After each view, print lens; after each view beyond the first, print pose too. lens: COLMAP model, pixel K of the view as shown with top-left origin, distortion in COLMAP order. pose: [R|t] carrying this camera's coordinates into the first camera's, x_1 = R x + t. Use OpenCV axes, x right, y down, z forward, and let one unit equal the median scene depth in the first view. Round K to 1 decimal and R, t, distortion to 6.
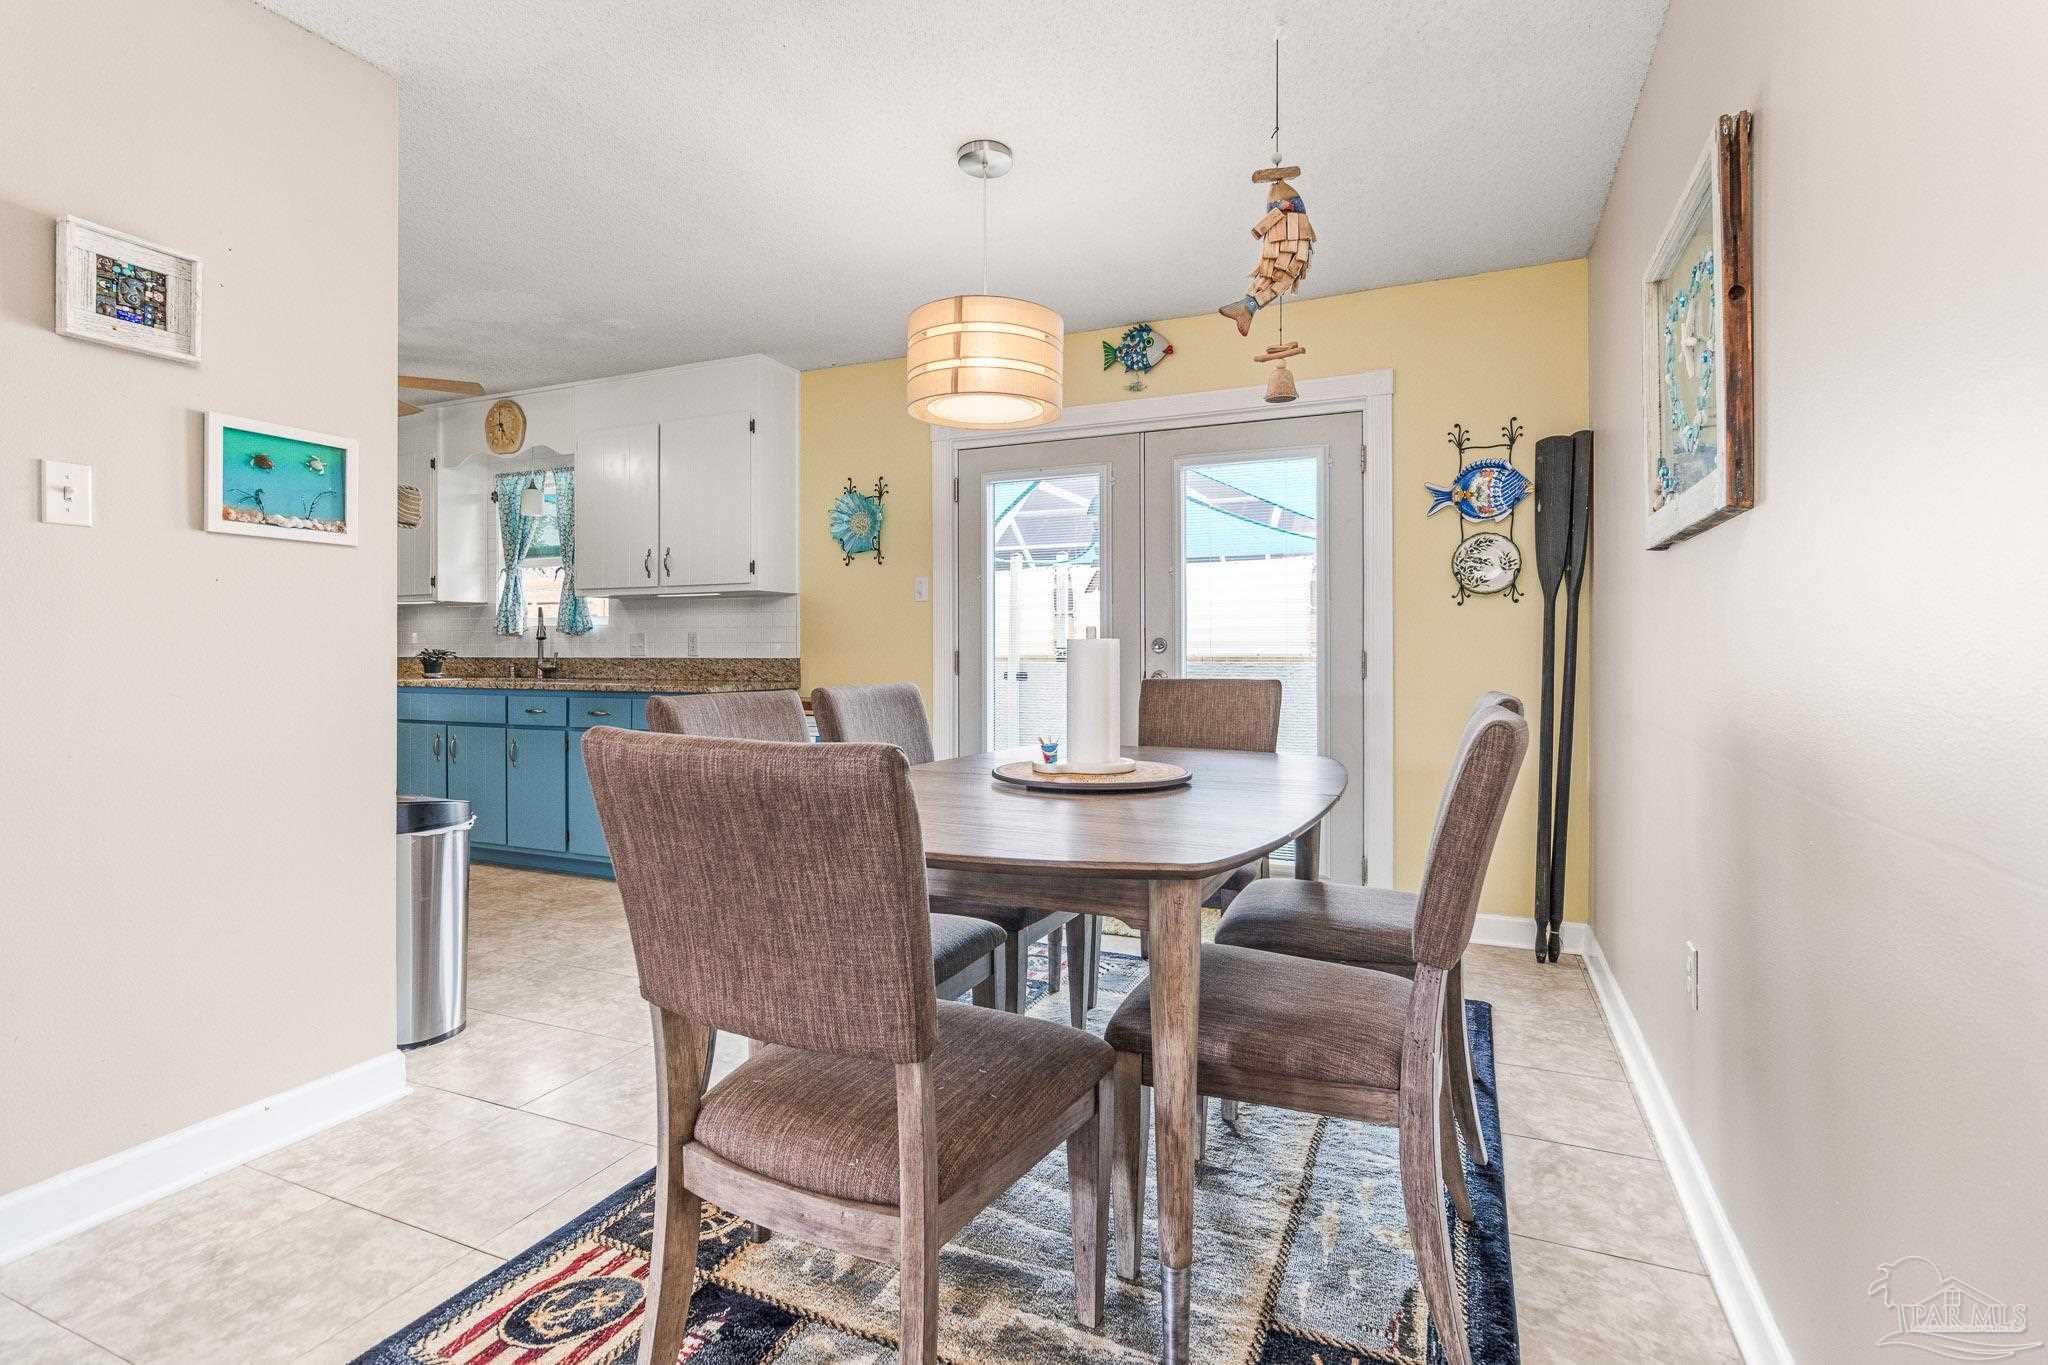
lens RADIAL K [[975.1, 0, 1026.2], [0, 975.1, 651.9], [0, 0, 1]] dist [0.001136, 0.000025]
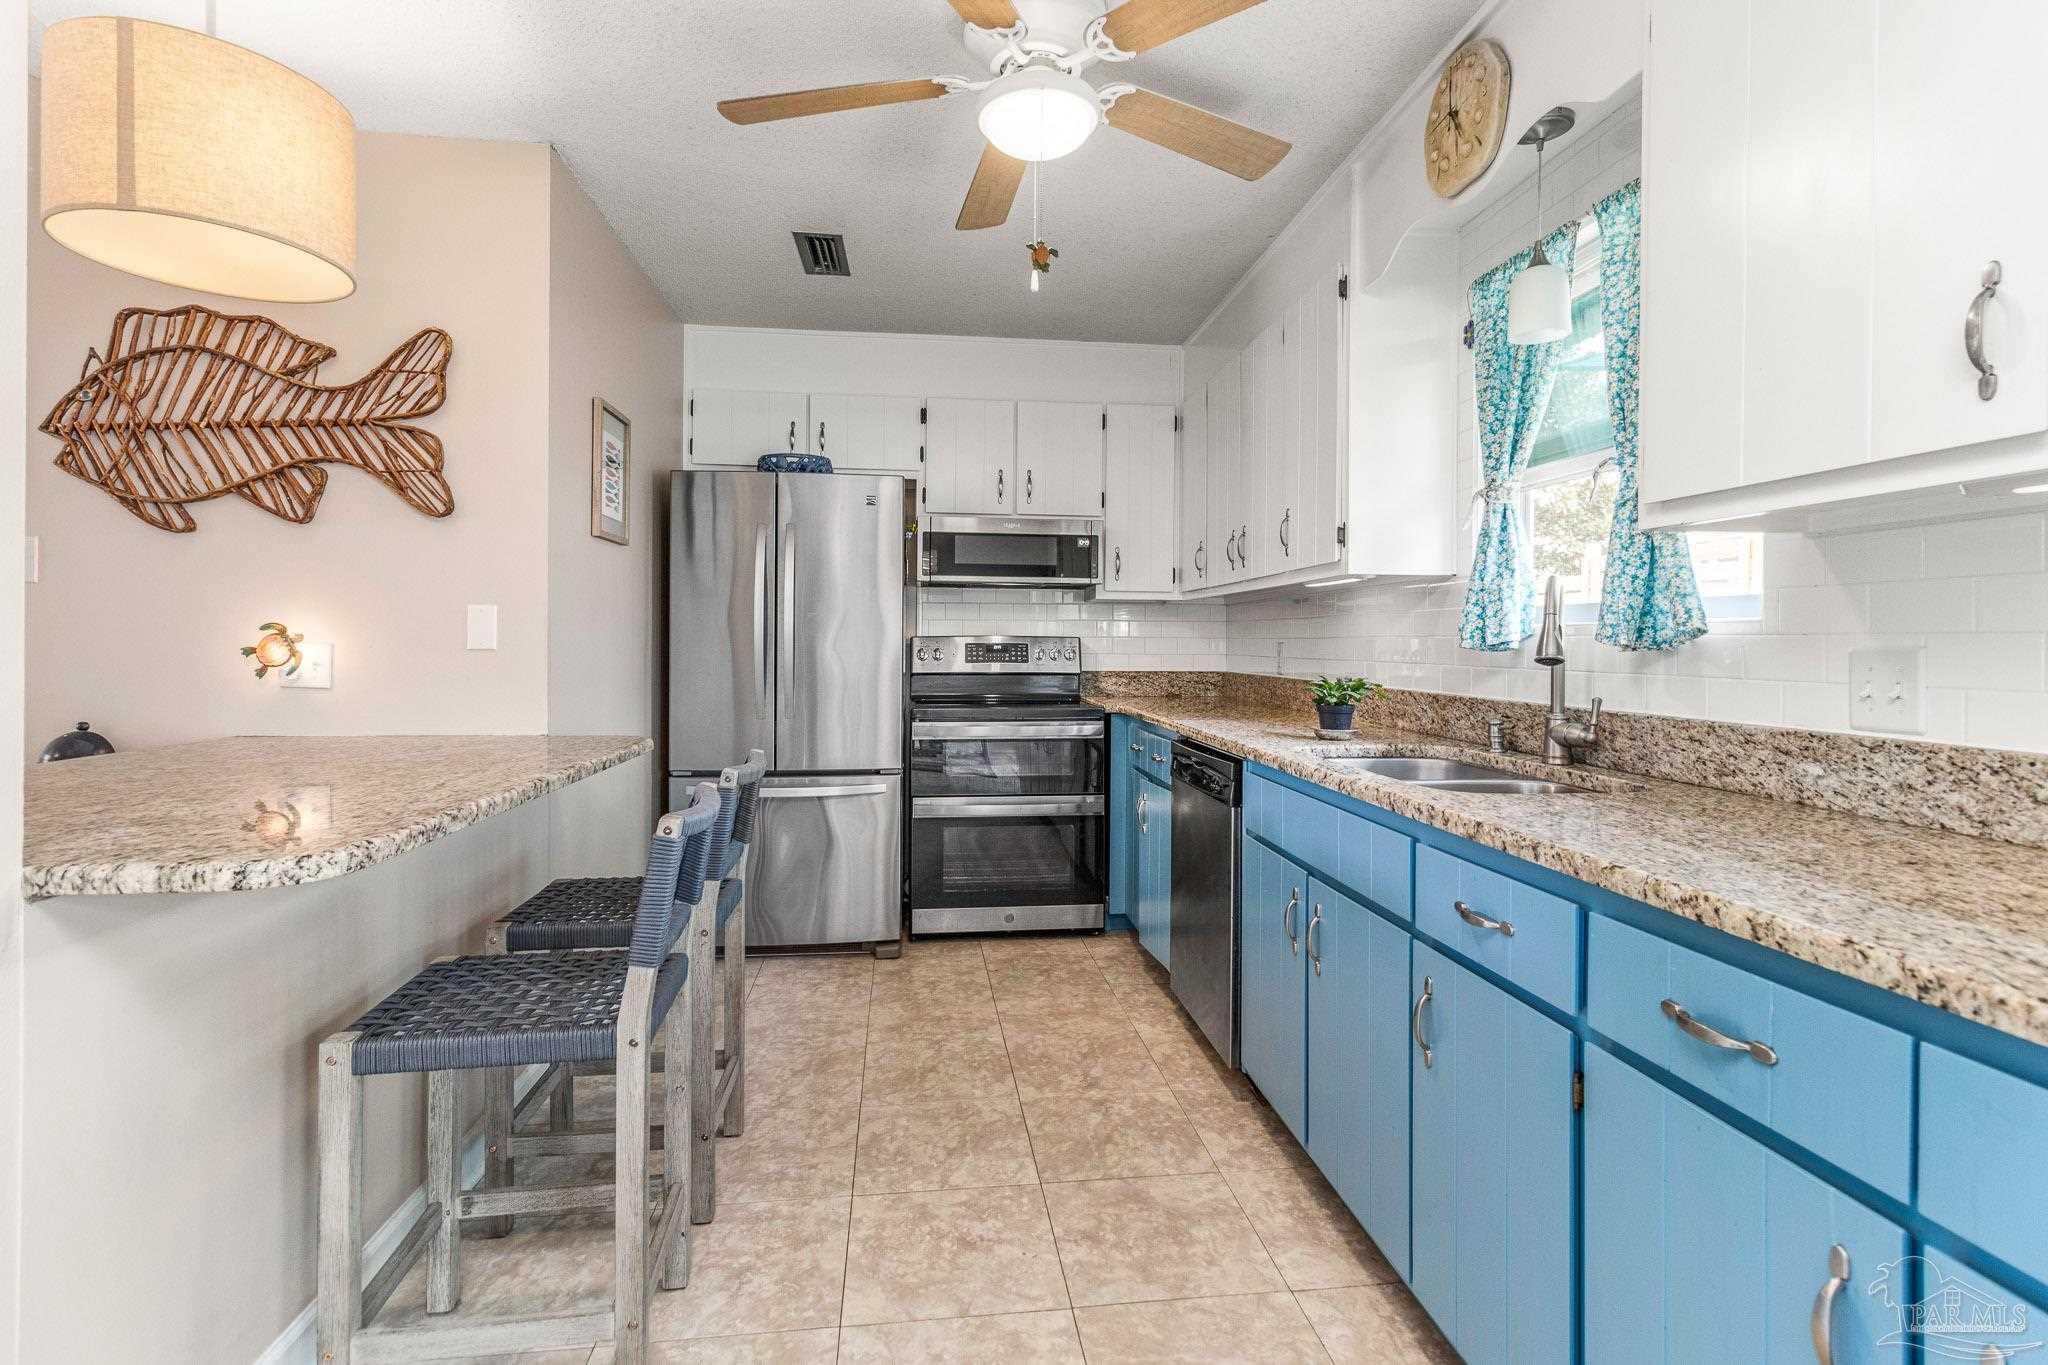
lens RADIAL K [[994.5, 0, 1031.2], [0, 994.5, 644.6], [0, 0, 1]] dist [0.002694, 0.000727]
pose [[0.512503, 0.005341, -0.858669, -0.282175], [-0.004728, 0.999983, 0.003399, -0.020534], [0.858673, 0.002318, 0.512519, 0.653635]]
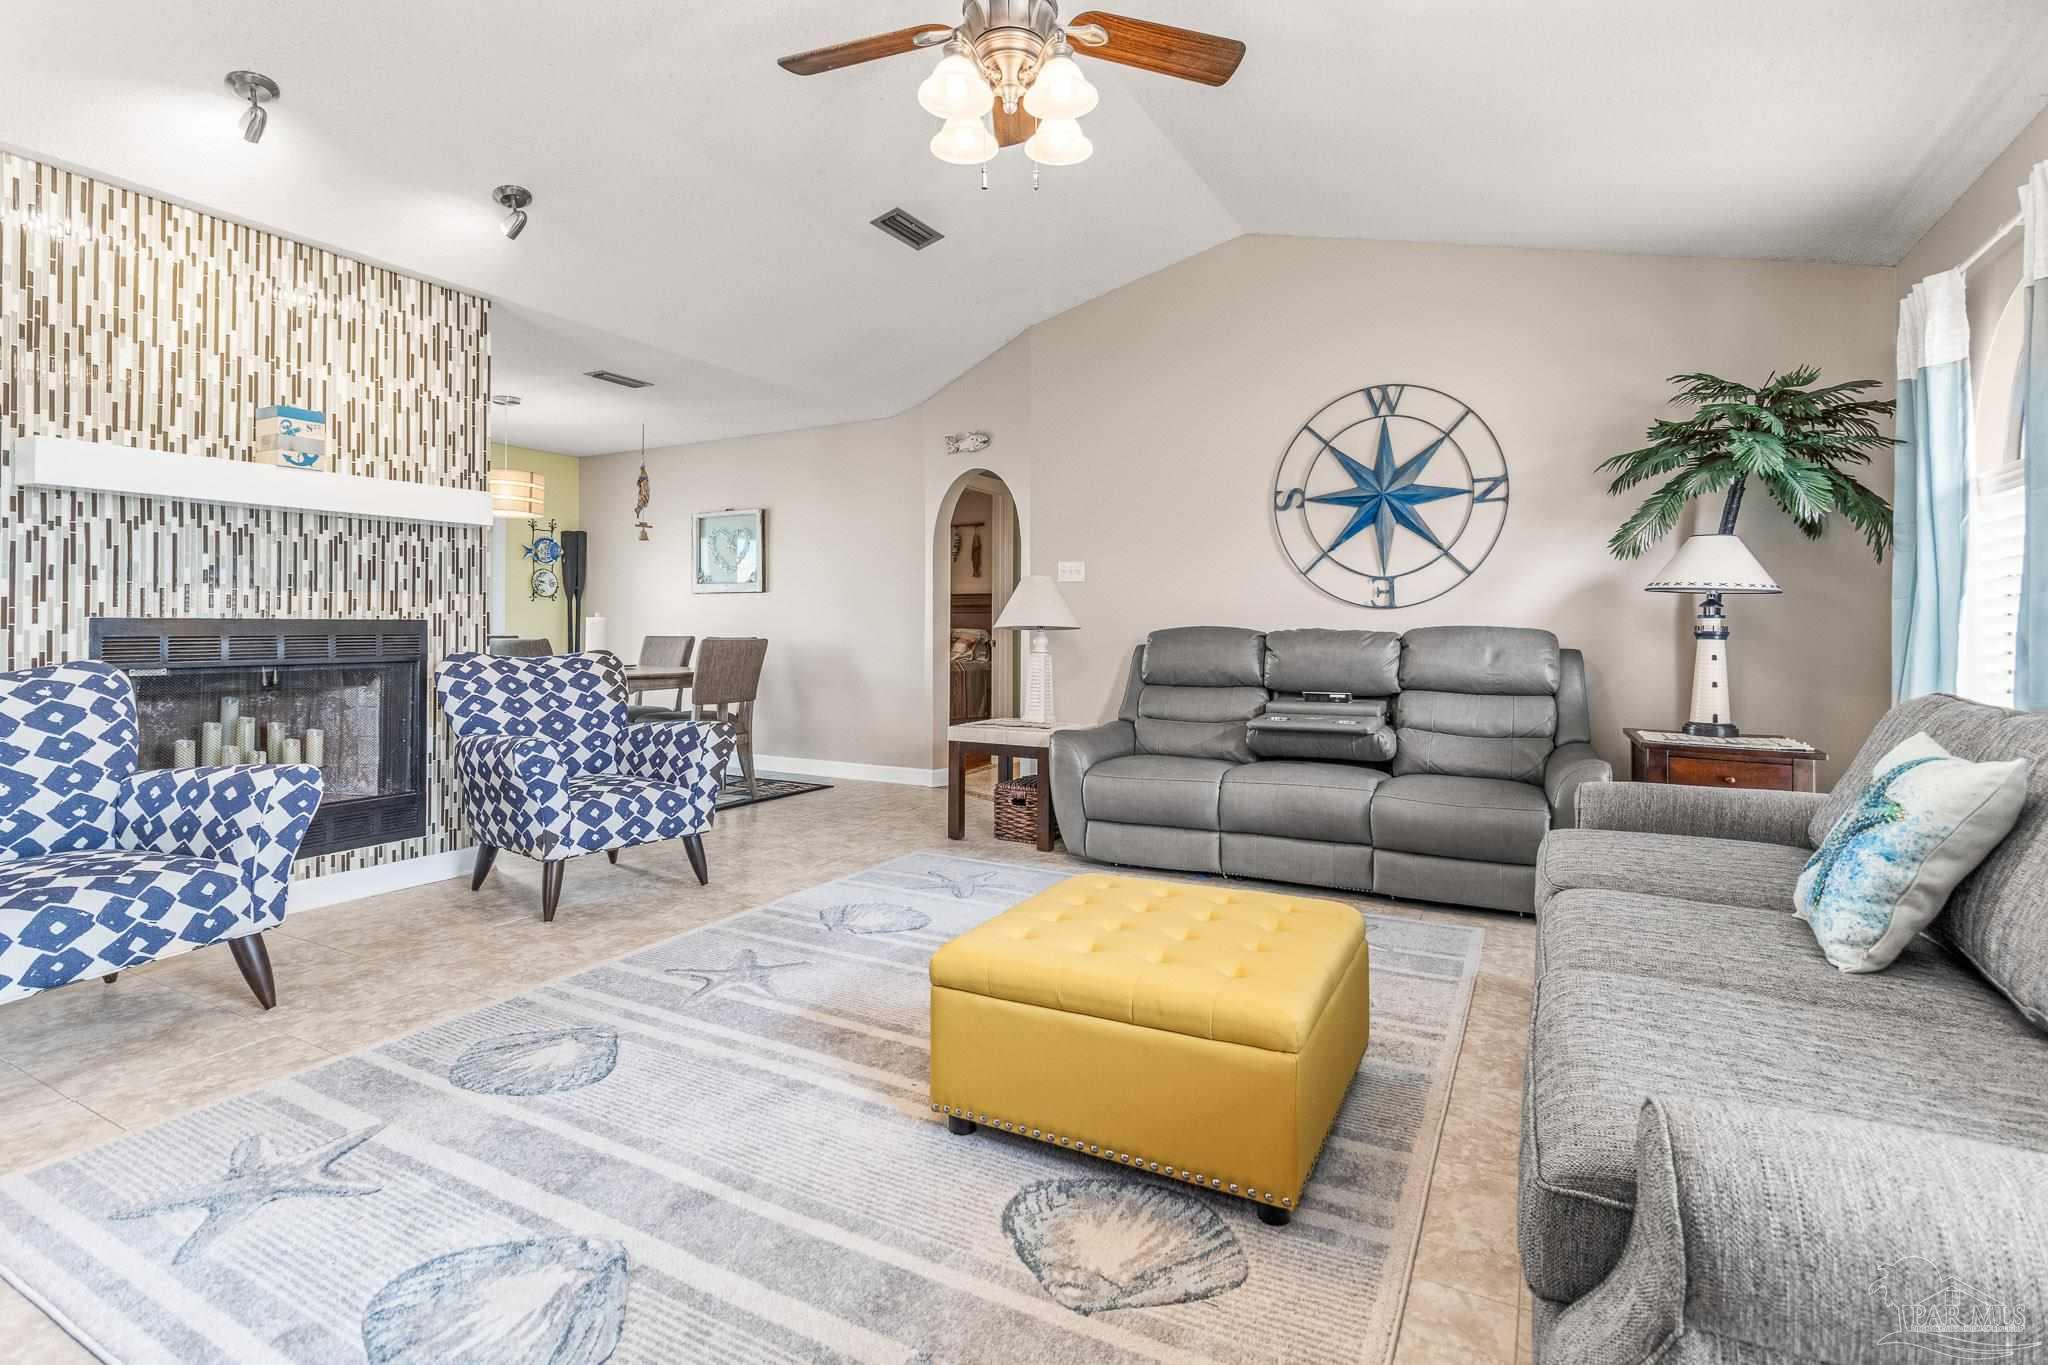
lens RADIAL K [[969.4, 0, 1026.6], [0, 969.4, 614.8], [0, 0, 1]] dist [0.001368, -0.000138]
pose [[0.081145, 0.012749, 0.996621, -1.118398], [-0.004859, 0.999911, -0.012396, 0.001214], [-0.996690, -0.003837, 0.081200, -0.181462]]
